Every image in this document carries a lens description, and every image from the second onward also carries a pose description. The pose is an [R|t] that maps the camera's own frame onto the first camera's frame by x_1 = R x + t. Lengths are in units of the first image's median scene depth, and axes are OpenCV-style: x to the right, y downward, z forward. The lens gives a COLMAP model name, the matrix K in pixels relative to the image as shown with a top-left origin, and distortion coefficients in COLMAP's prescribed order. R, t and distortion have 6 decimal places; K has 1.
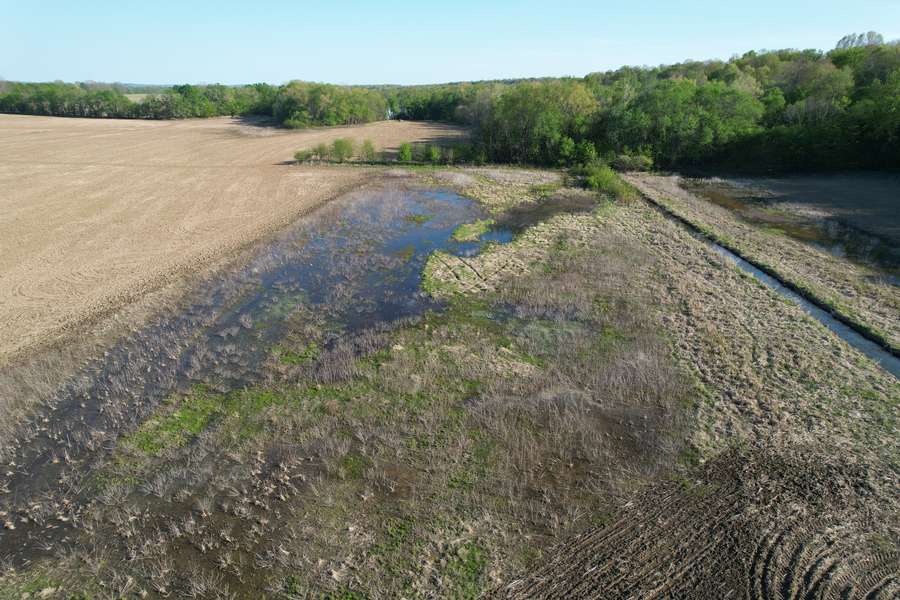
lens RADIAL K [[578.3, 0, 450.0], [0, 578.3, 300.0], [0, 0, 1]] dist [-0.075230, 0.069775]
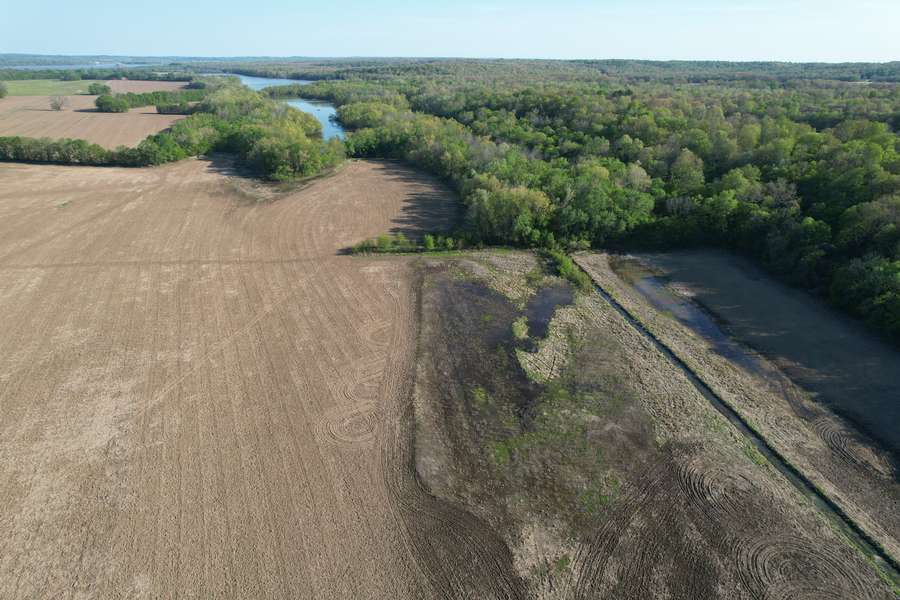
lens RADIAL K [[578.3, 0, 450.0], [0, 578.3, 300.0], [0, 0, 1]] dist [-0.075230, 0.069775]
pose [[0.982007, -0.073049, 0.174145, -0.309006], [0.064381, 0.996413, 0.054920, -0.200299], [-0.177532, -0.042720, 0.983187, -0.490879]]
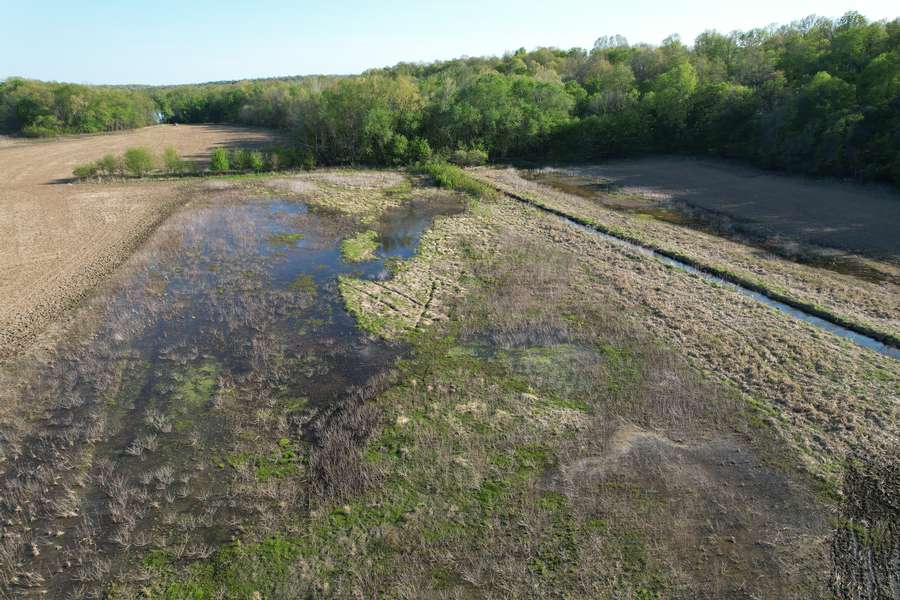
lens RADIAL K [[578.3, 0, 450.0], [0, 578.3, 300.0], [0, 0, 1]] dist [-0.075230, 0.069775]
pose [[0.926975, -0.135487, 0.349802, -0.090981], [0.134187, 0.990558, 0.028073, -0.028588], [-0.350302, 0.020916, 0.936403, 0.087459]]
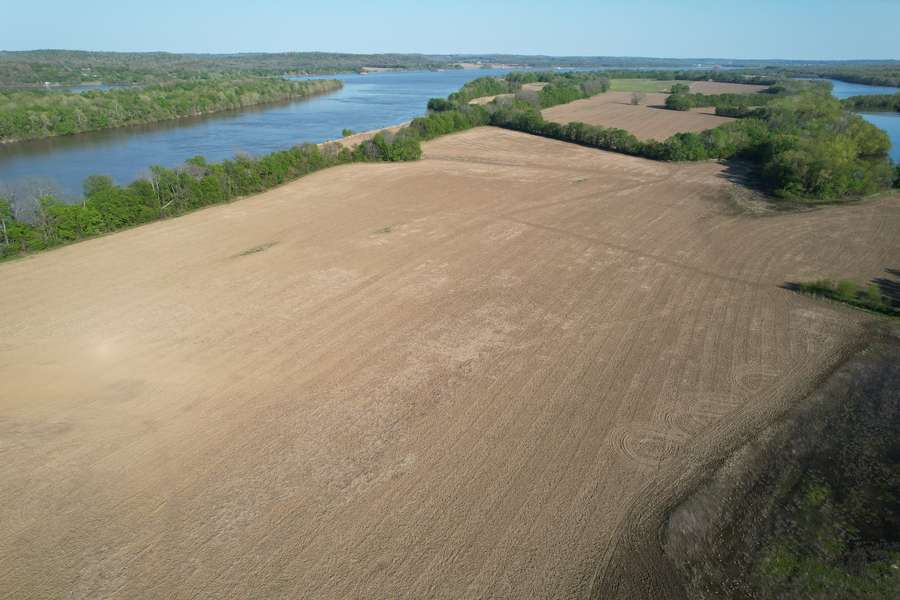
lens RADIAL K [[578.3, 0, 450.0], [0, 578.3, 300.0], [0, 0, 1]] dist [-0.075230, 0.069775]
pose [[0.750414, 0.261277, -0.607136, -0.091999], [-0.233141, 0.964147, 0.126754, -0.213823], [0.618486, 0.046430, 0.784423, -0.454884]]
